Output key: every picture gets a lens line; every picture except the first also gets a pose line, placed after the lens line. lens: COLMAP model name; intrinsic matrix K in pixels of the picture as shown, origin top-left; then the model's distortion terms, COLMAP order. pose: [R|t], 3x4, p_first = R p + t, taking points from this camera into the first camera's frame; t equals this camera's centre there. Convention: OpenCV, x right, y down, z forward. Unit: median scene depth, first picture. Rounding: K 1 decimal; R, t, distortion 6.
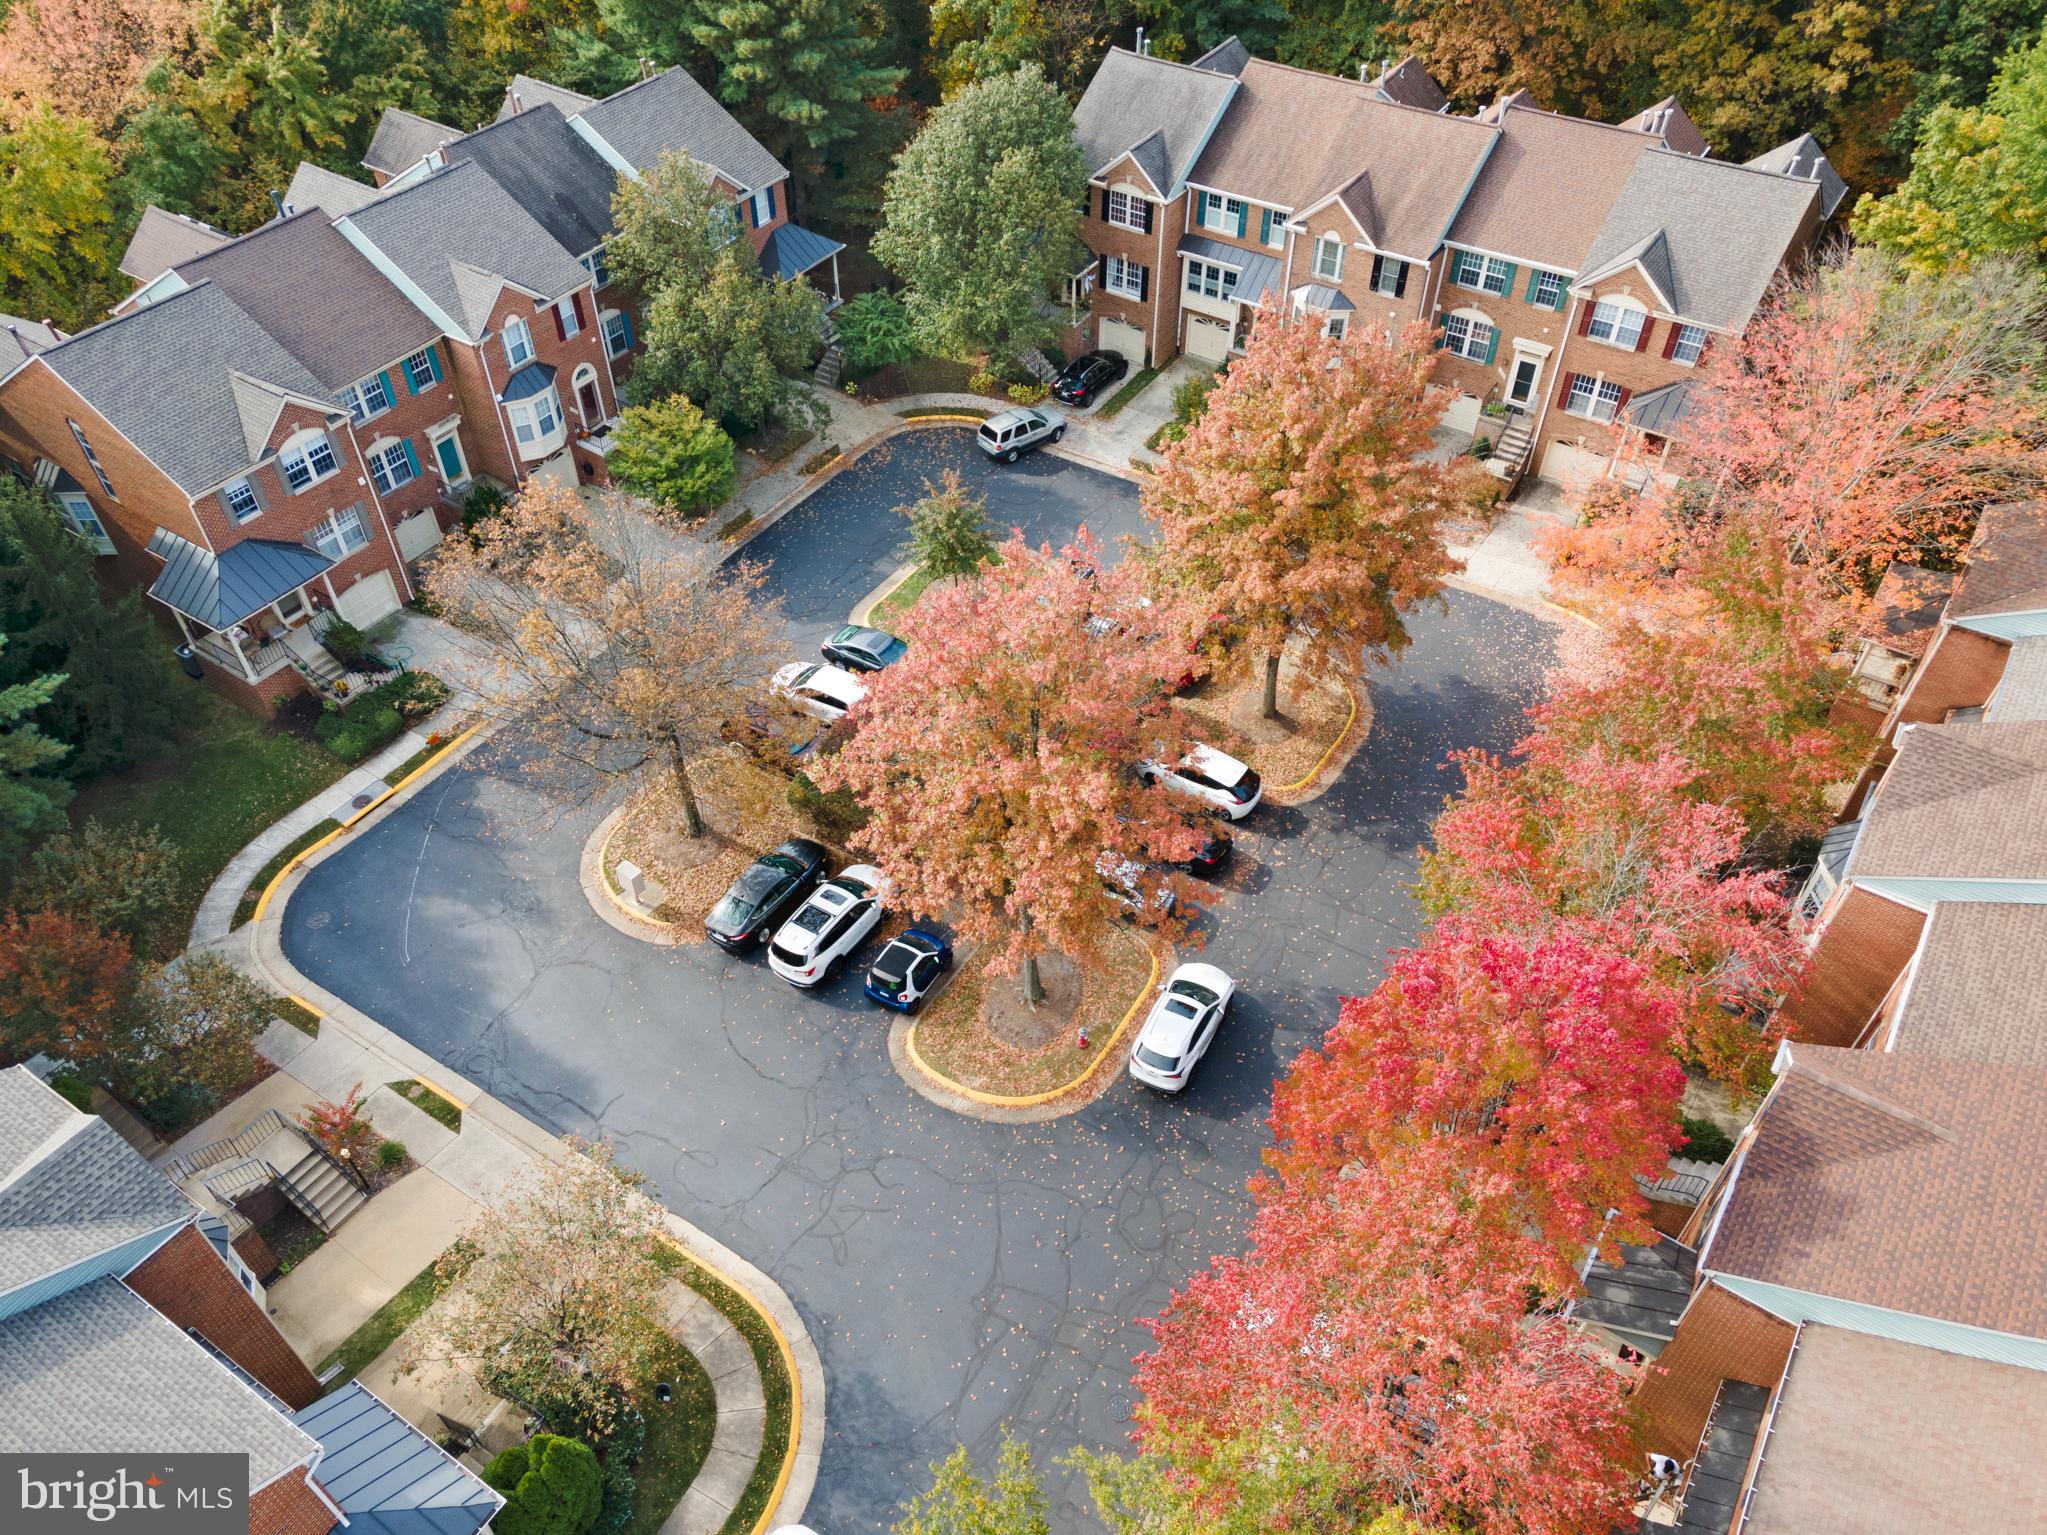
lens RADIAL K [[1498.8, 0, 1008.0], [0, 1498.8, 772.9], [0, 0, 1]] dist [0.044413, 0.013138]
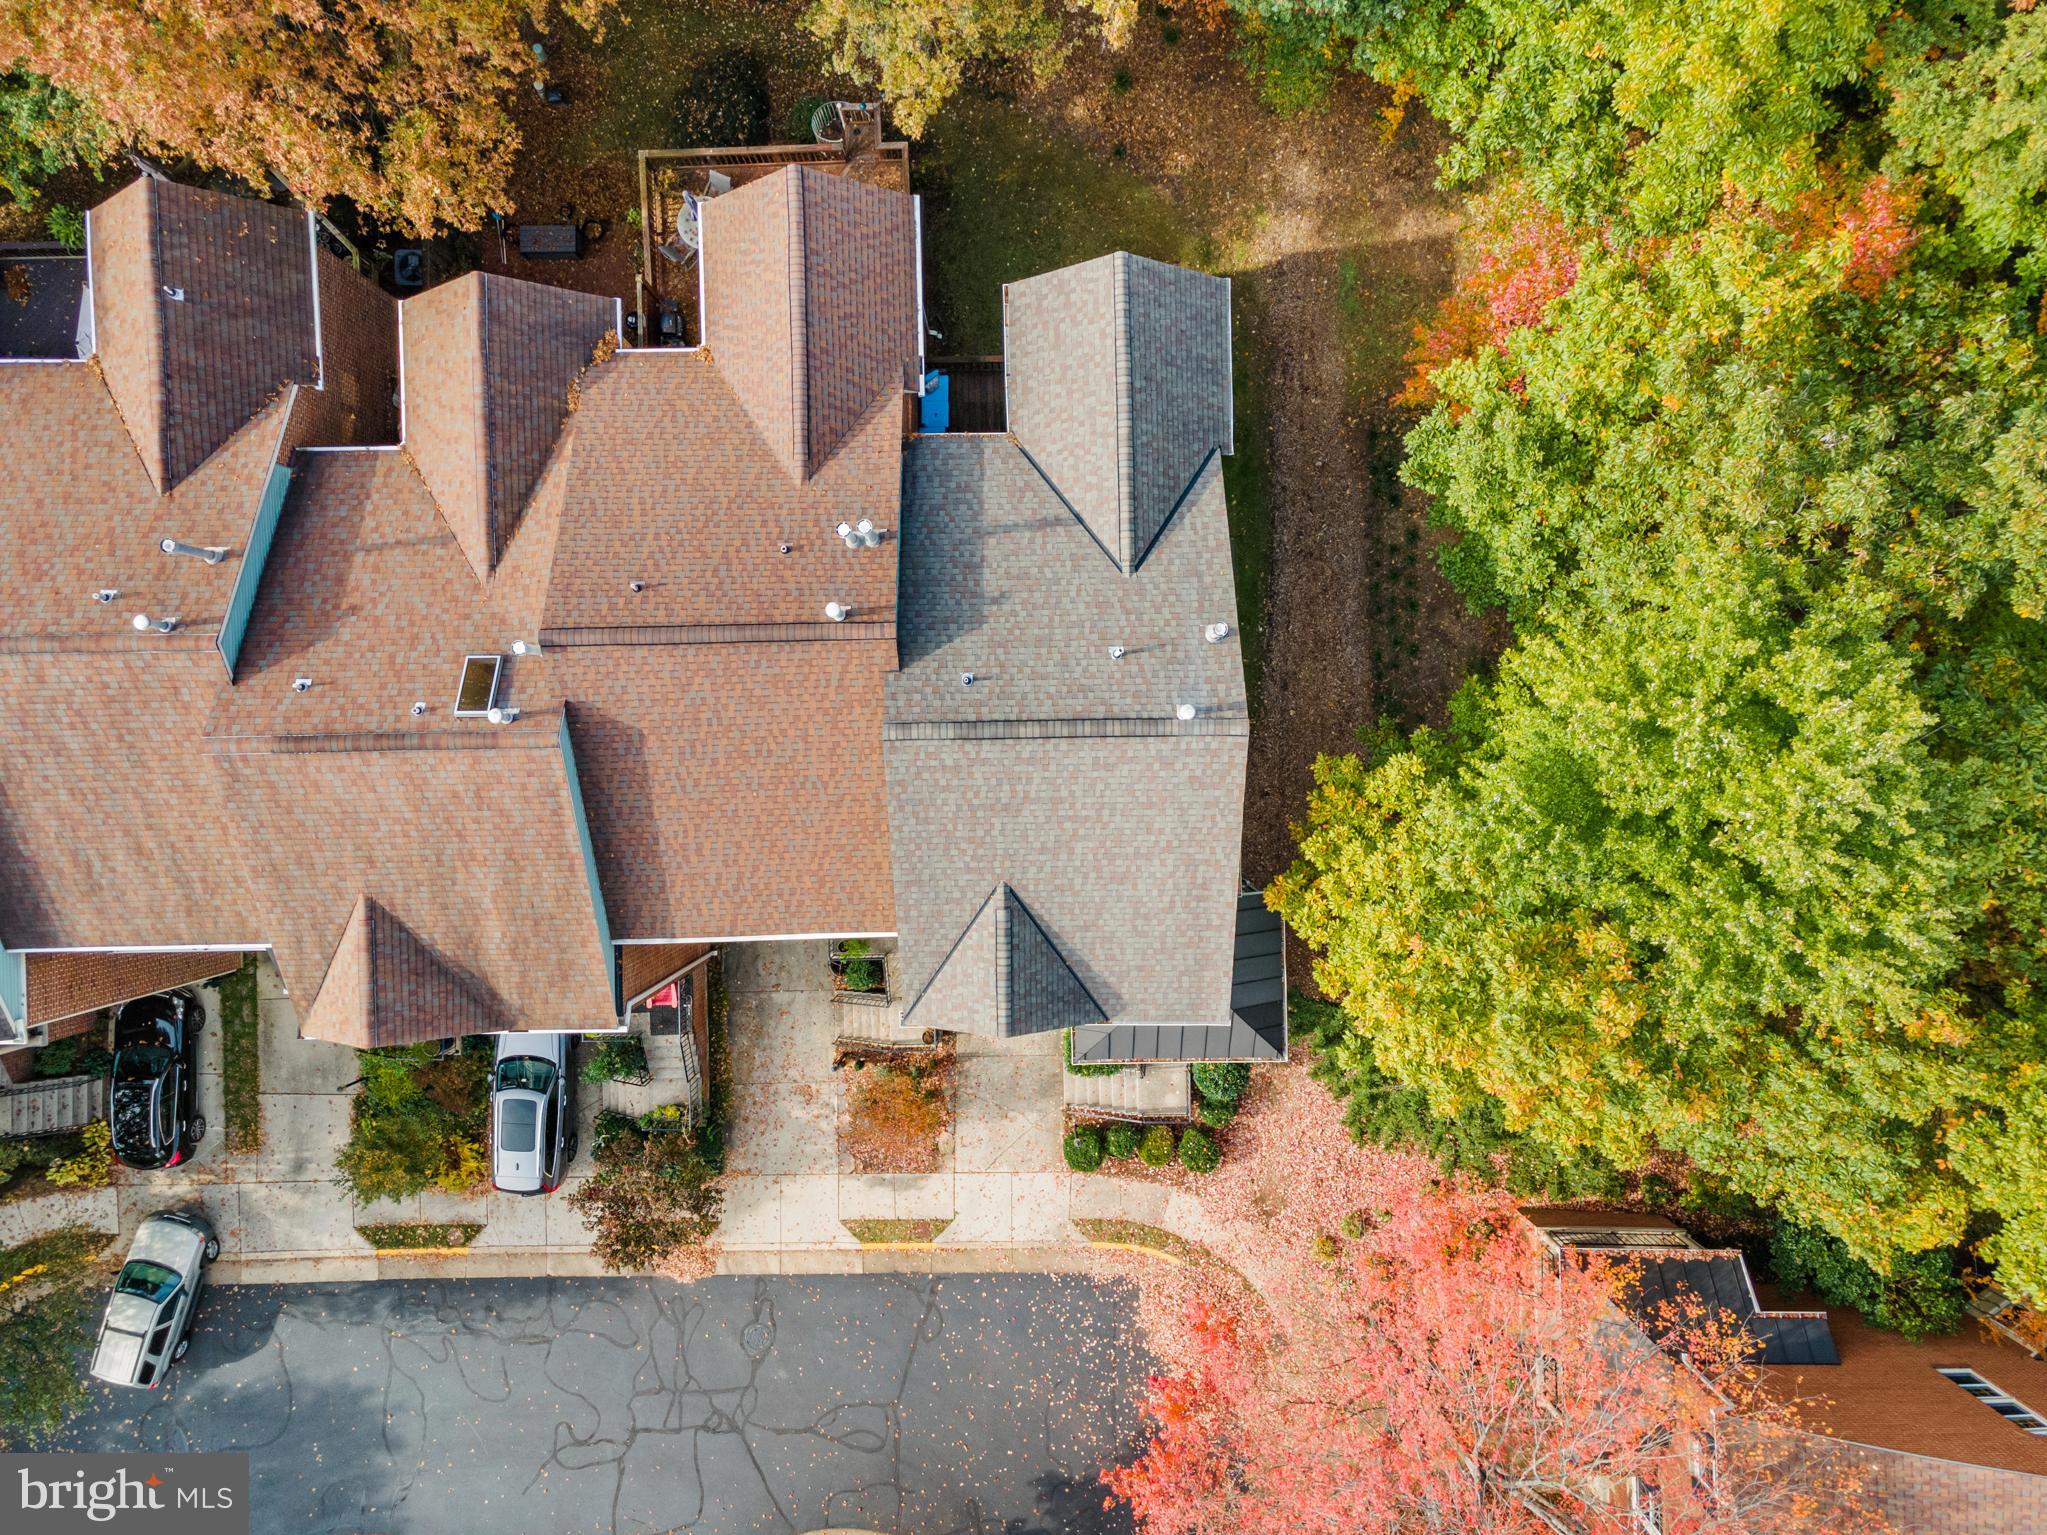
lens RADIAL K [[1498.8, 0, 1021.5], [0, 1498.8, 777.5], [0, 0, 1]] dist [0.044413, 0.013138]
pose [[0.820288, -0.571814, -0.012530, 0.417697], [0.406926, 0.568076, 0.715333, -0.652971], [-0.401919, -0.591878, 0.698671, 0.618541]]
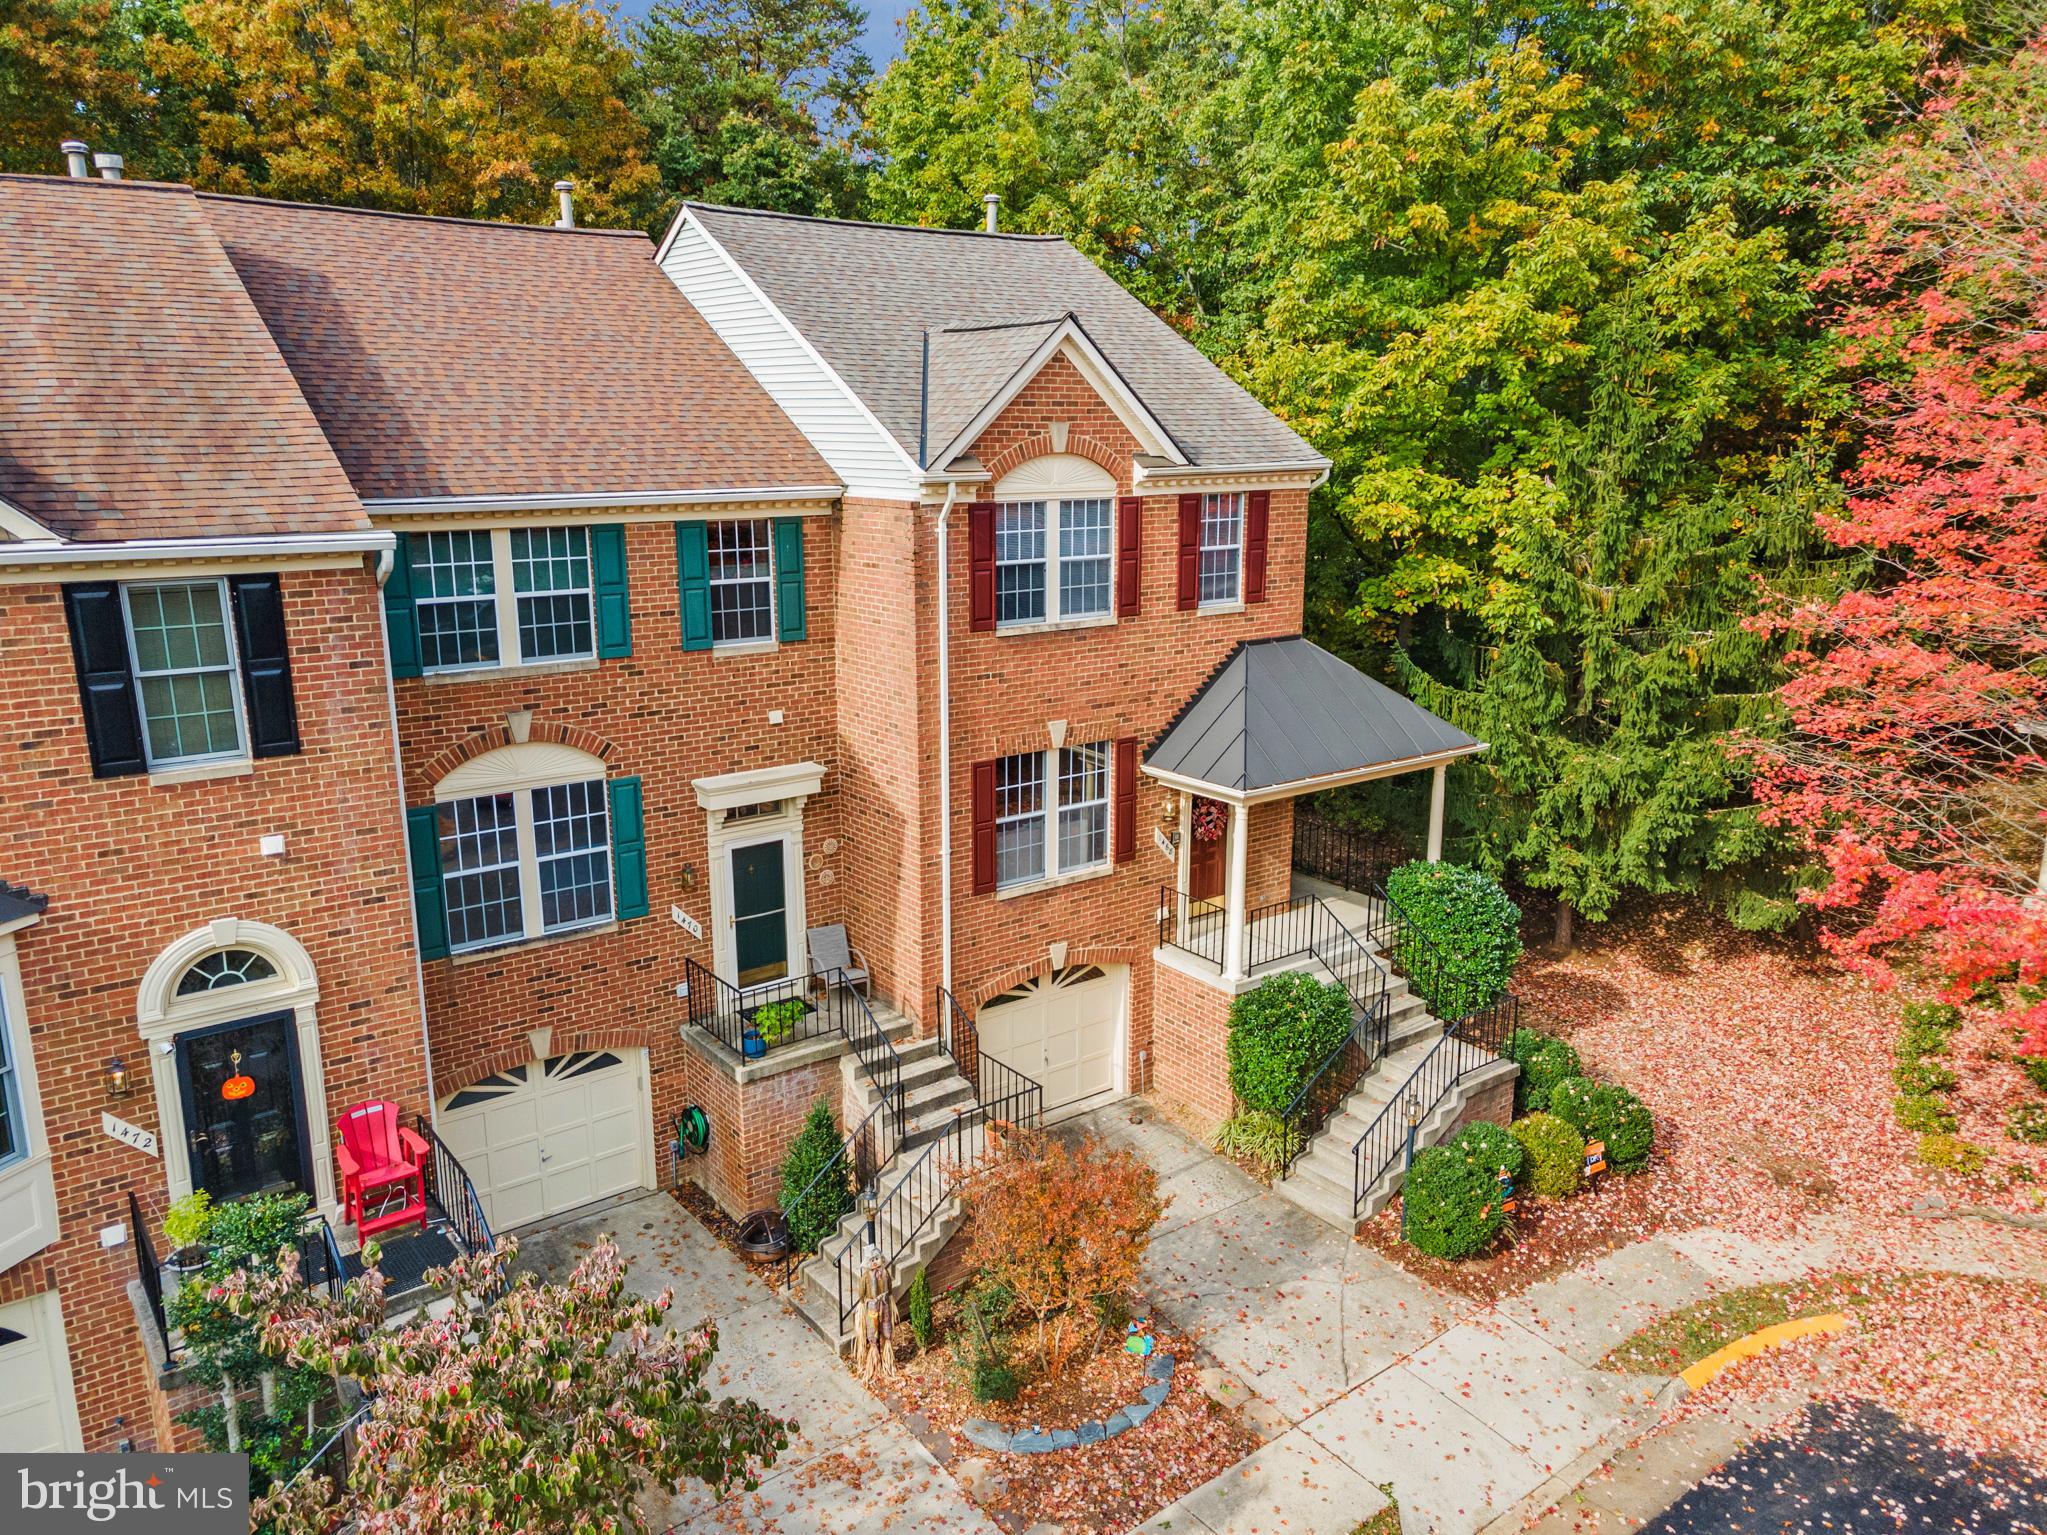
lens RADIAL K [[1498.8, 0, 1019.6], [0, 1498.8, 774.2], [0, 0, 1]] dist [0.044413, 0.013138]
pose [[0.326062, -0.212332, 0.921194, 0.096673], [0.668011, 0.741255, -0.065589, -0.226195], [-0.668913, 0.636754, 0.383536, 0.836731]]
